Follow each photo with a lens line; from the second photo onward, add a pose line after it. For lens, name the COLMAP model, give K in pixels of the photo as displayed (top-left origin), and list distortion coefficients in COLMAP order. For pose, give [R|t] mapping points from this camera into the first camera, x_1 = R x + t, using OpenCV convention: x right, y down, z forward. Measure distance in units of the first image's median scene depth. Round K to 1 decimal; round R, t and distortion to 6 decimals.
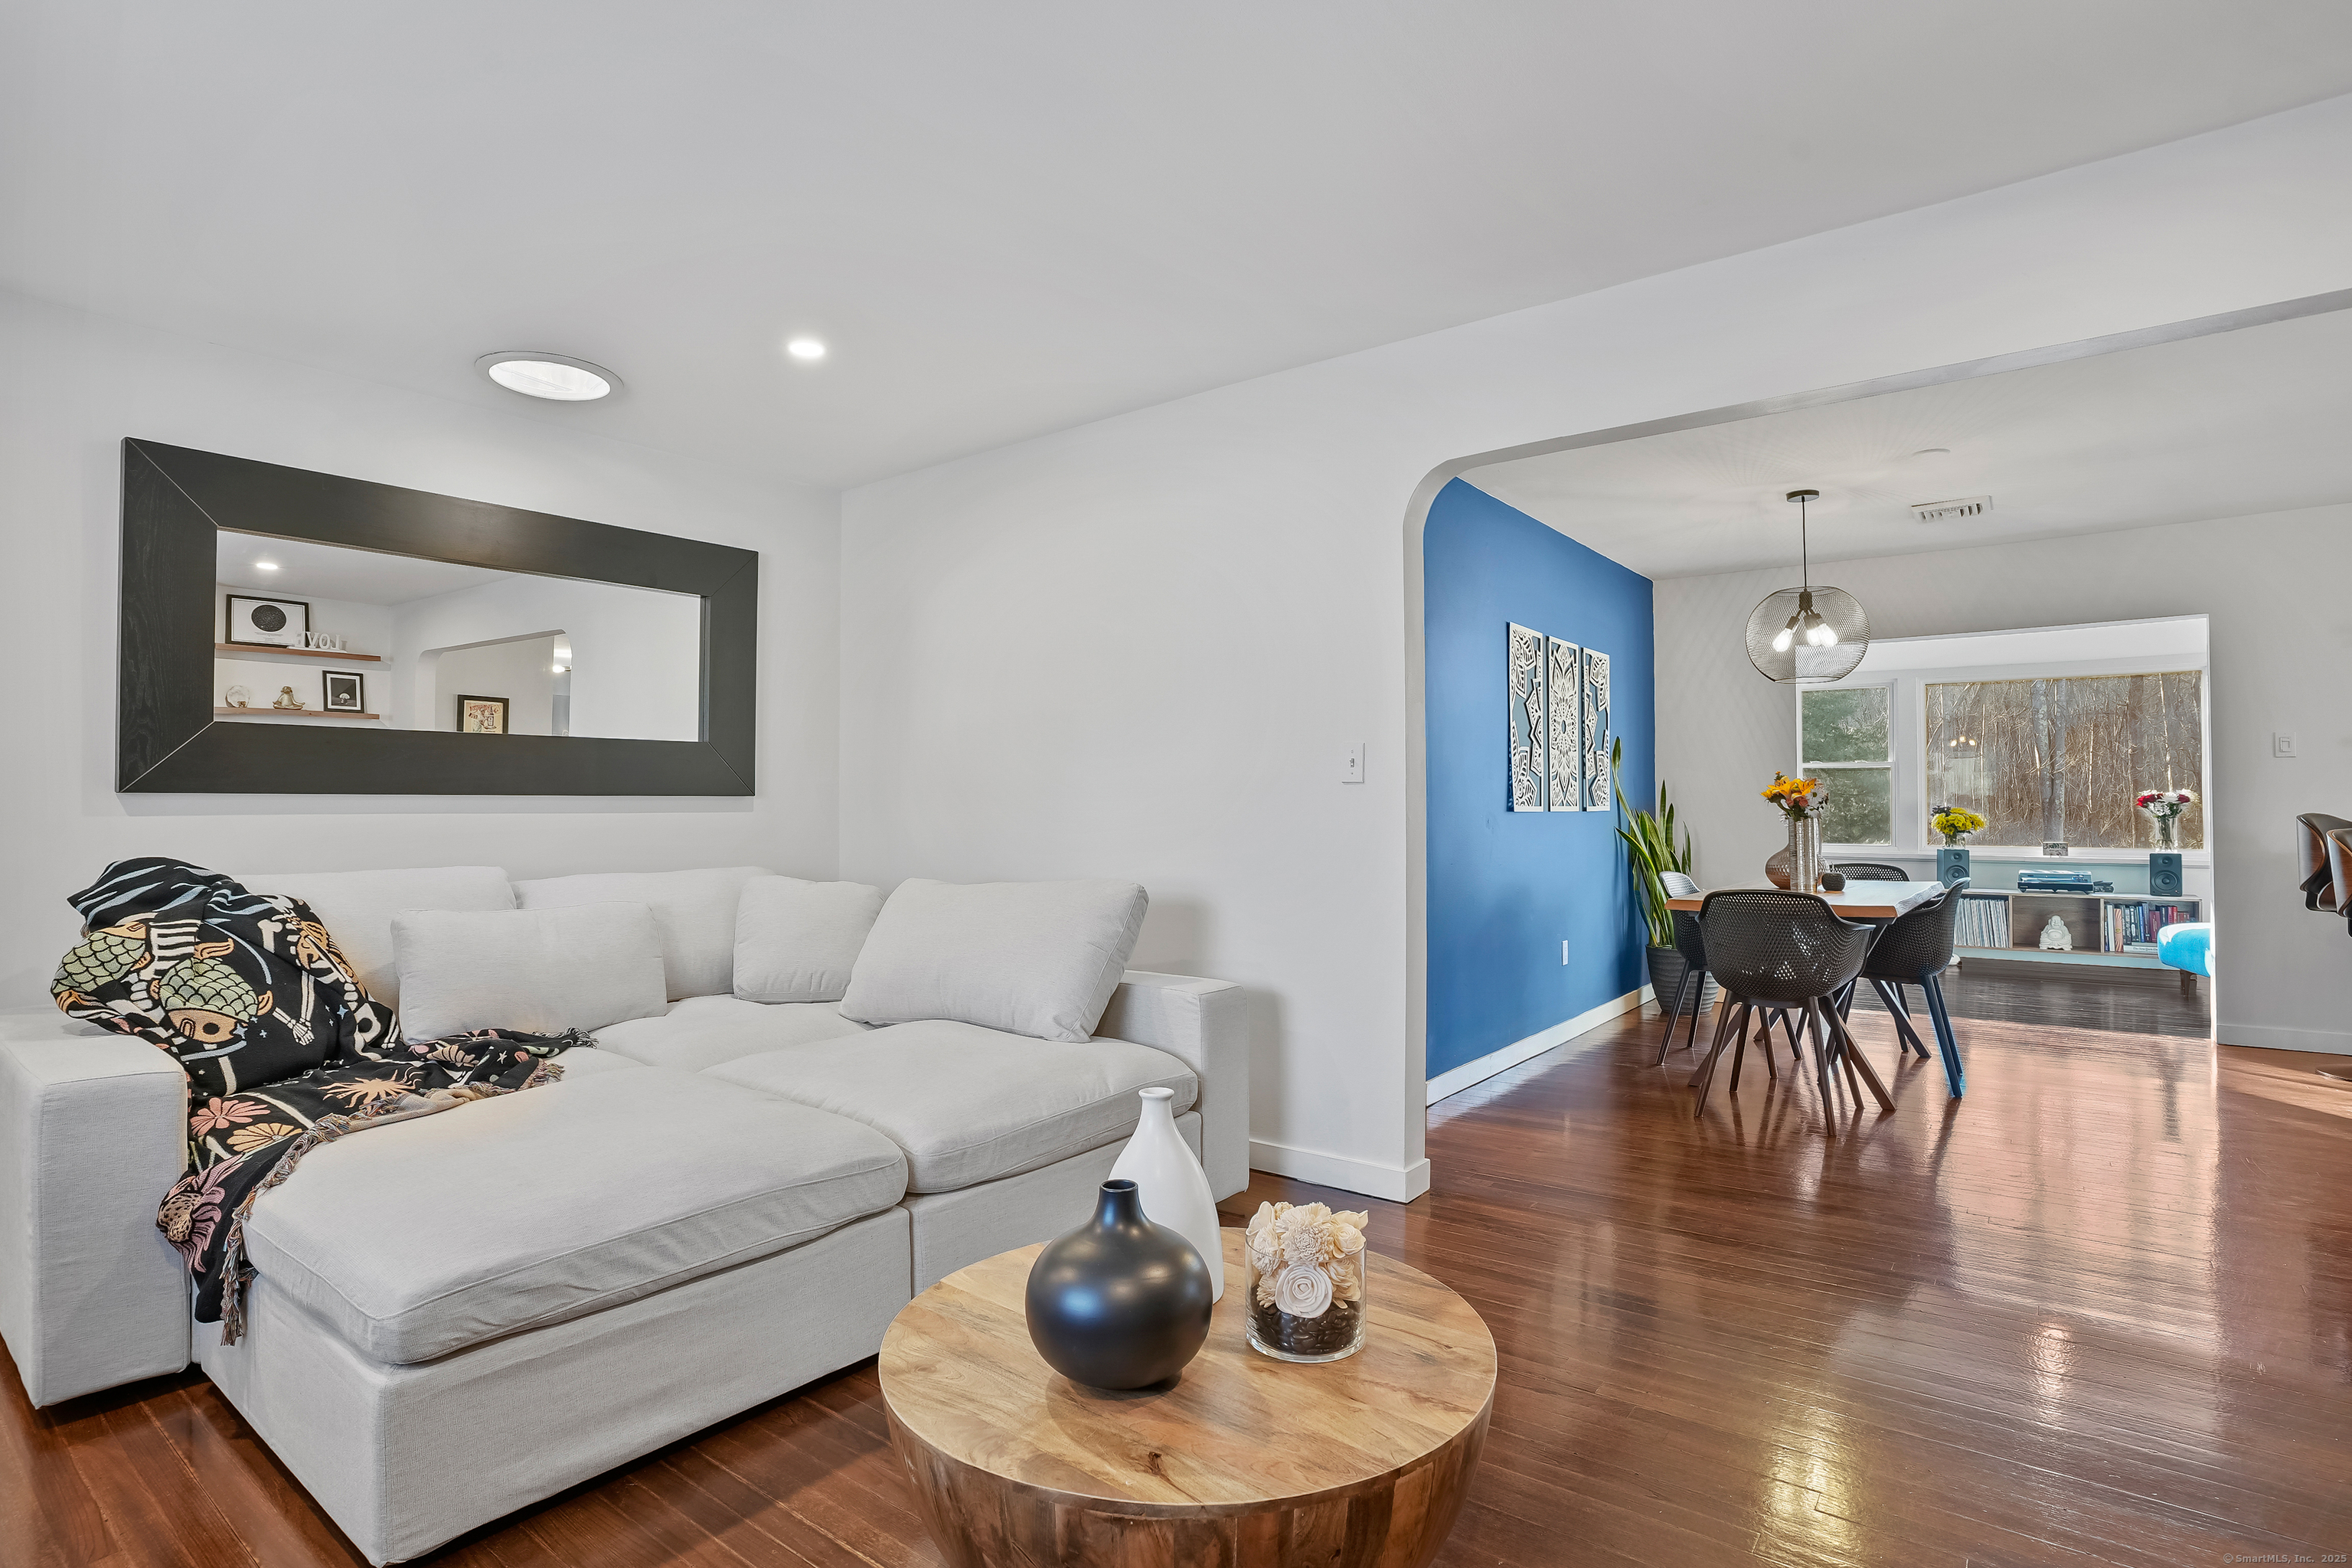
lens RADIAL K [[1175.3, 0, 1187.0], [0, 1175.3, 782.6], [0, 0, 1]] dist [-0.065636, 0.031617]
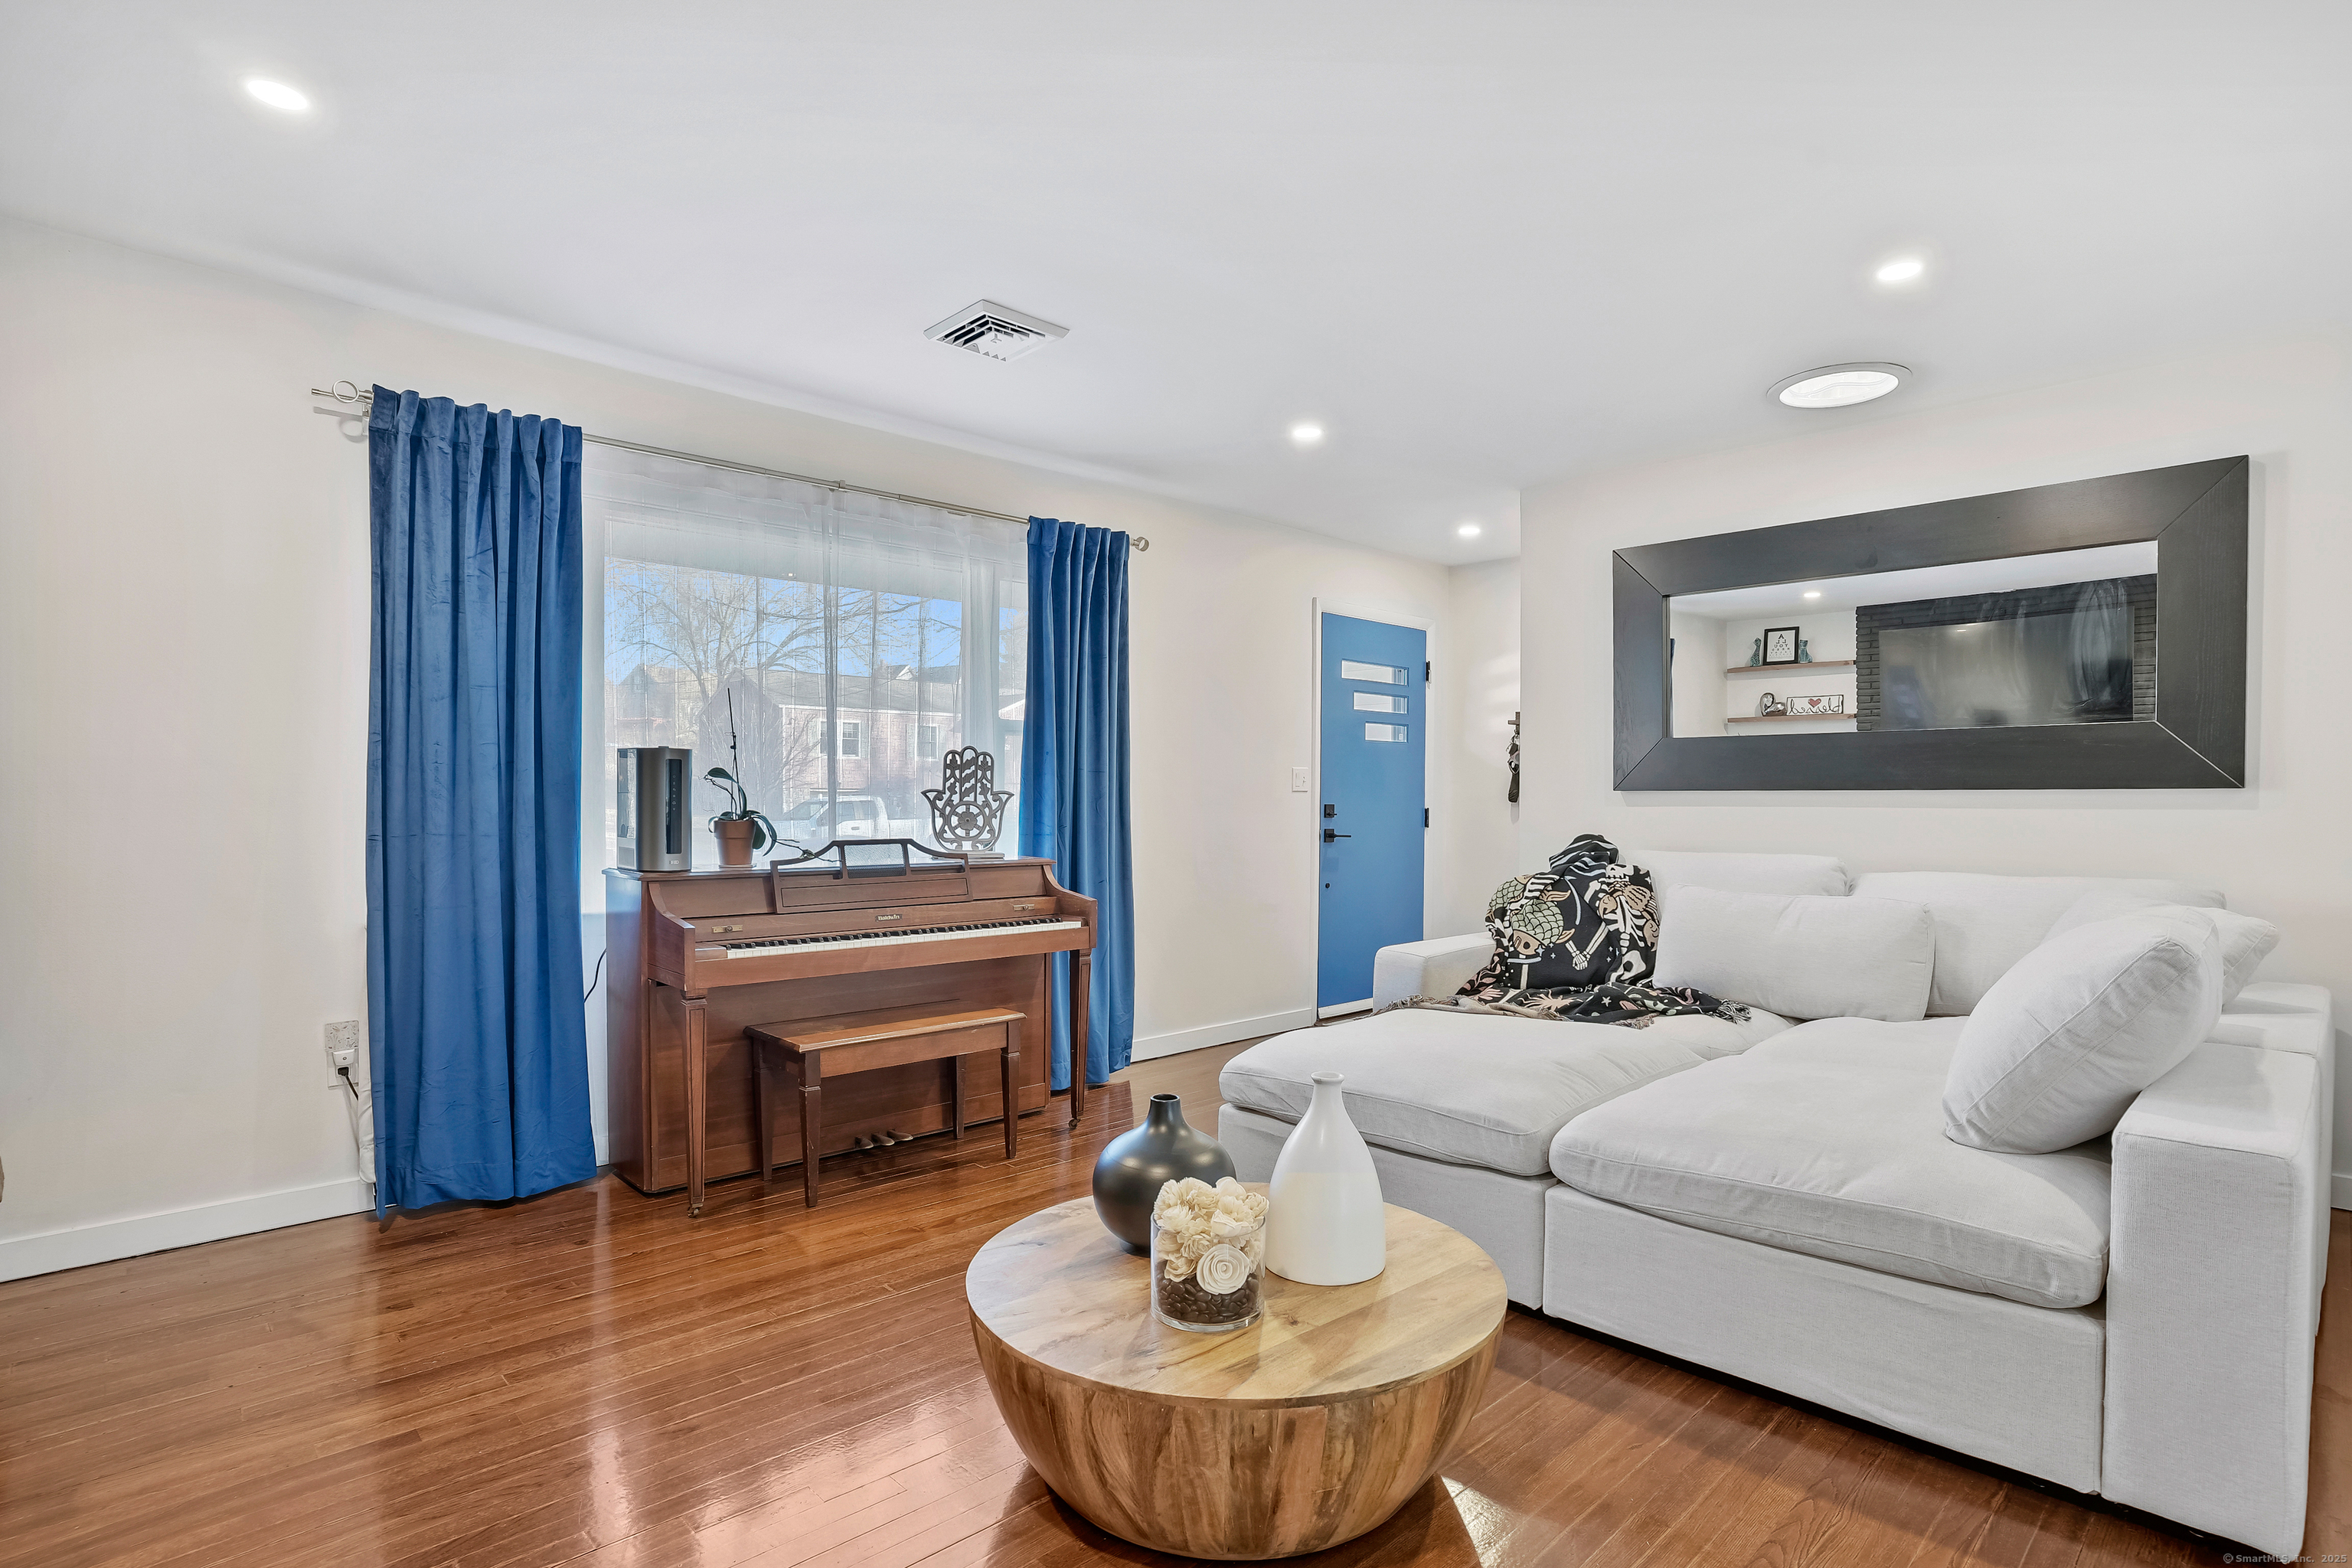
lens RADIAL K [[1197.5, 0, 1134.8], [0, 1197.5, 815.7], [0, 0, 1]] dist [-0.067341, 0.000219]
pose [[-0.179833, 0.014417, -0.983592, 0.375951], [0.021292, 0.999715, 0.010760, 0.007200], [0.983467, -0.019008, -0.180088, 0.368297]]
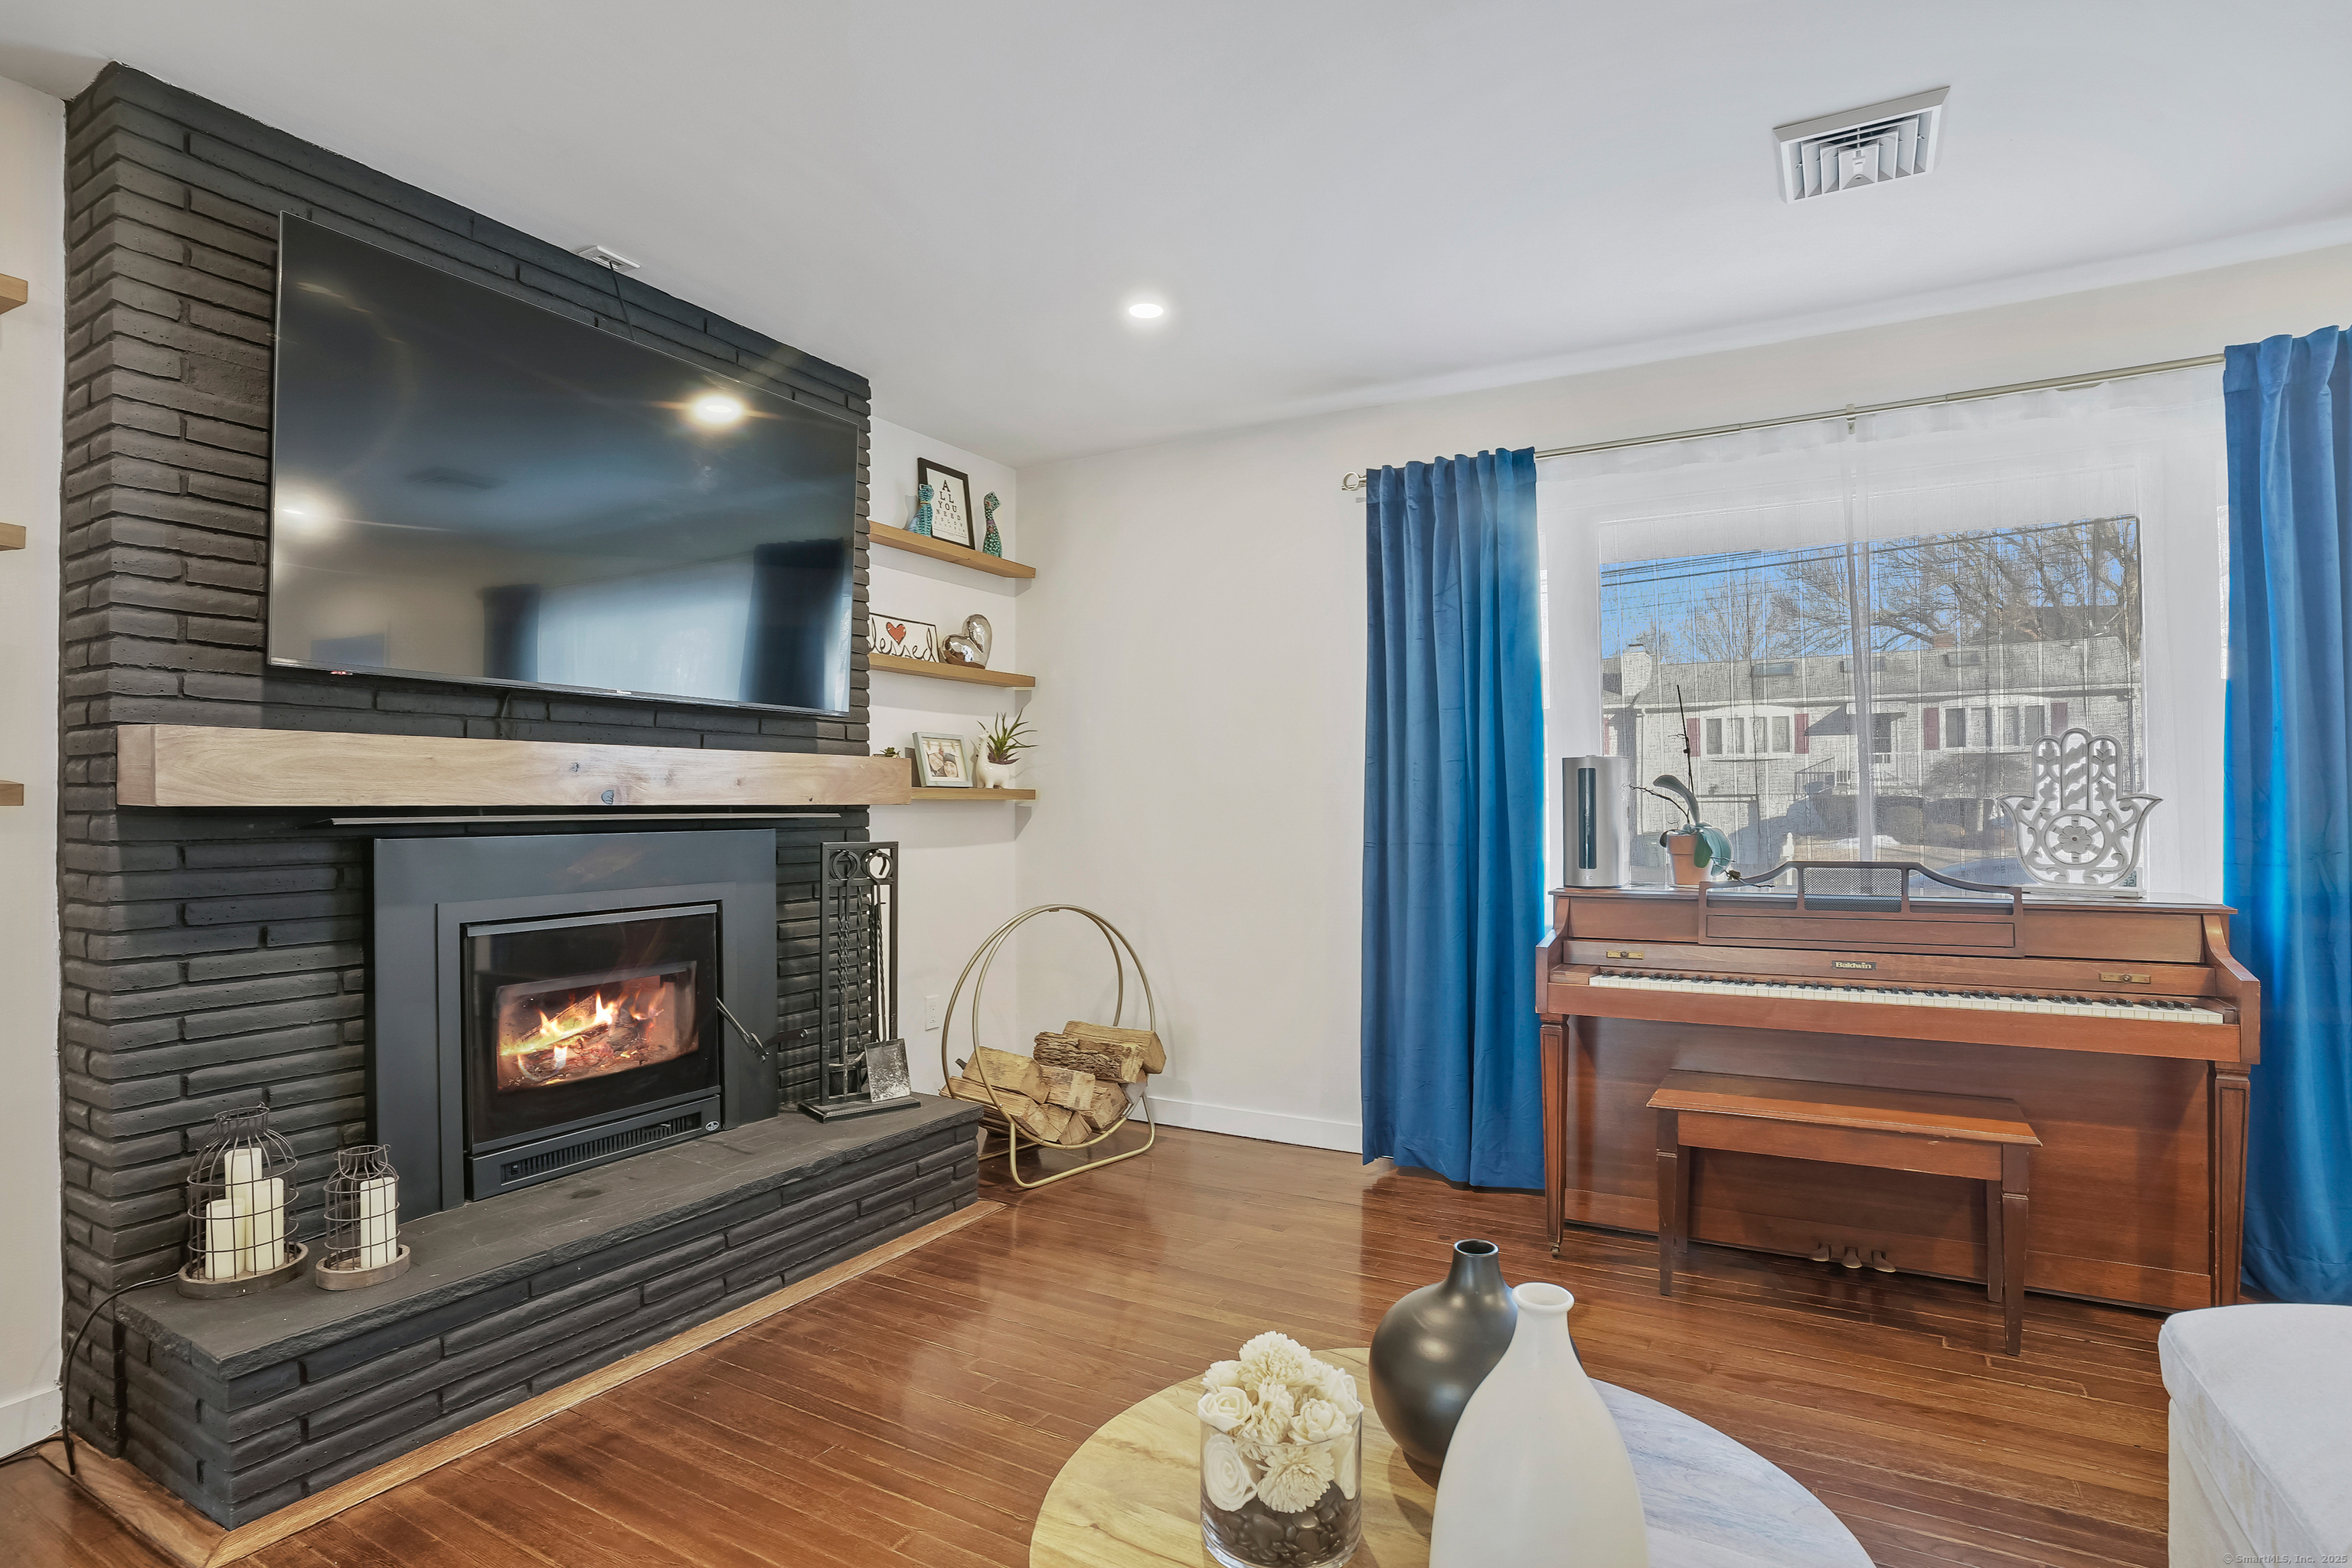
lens RADIAL K [[1175.3, 0, 1187.0], [0, 1175.3, 782.6], [0, 0, 1]] dist [-0.065636, 0.031617]
pose [[-0.991944, 0.006445, -0.126513, 0.087492], [0.012059, 0.998974, -0.043661, 0.008809], [0.126101, -0.044835, -0.991004, 0.563521]]
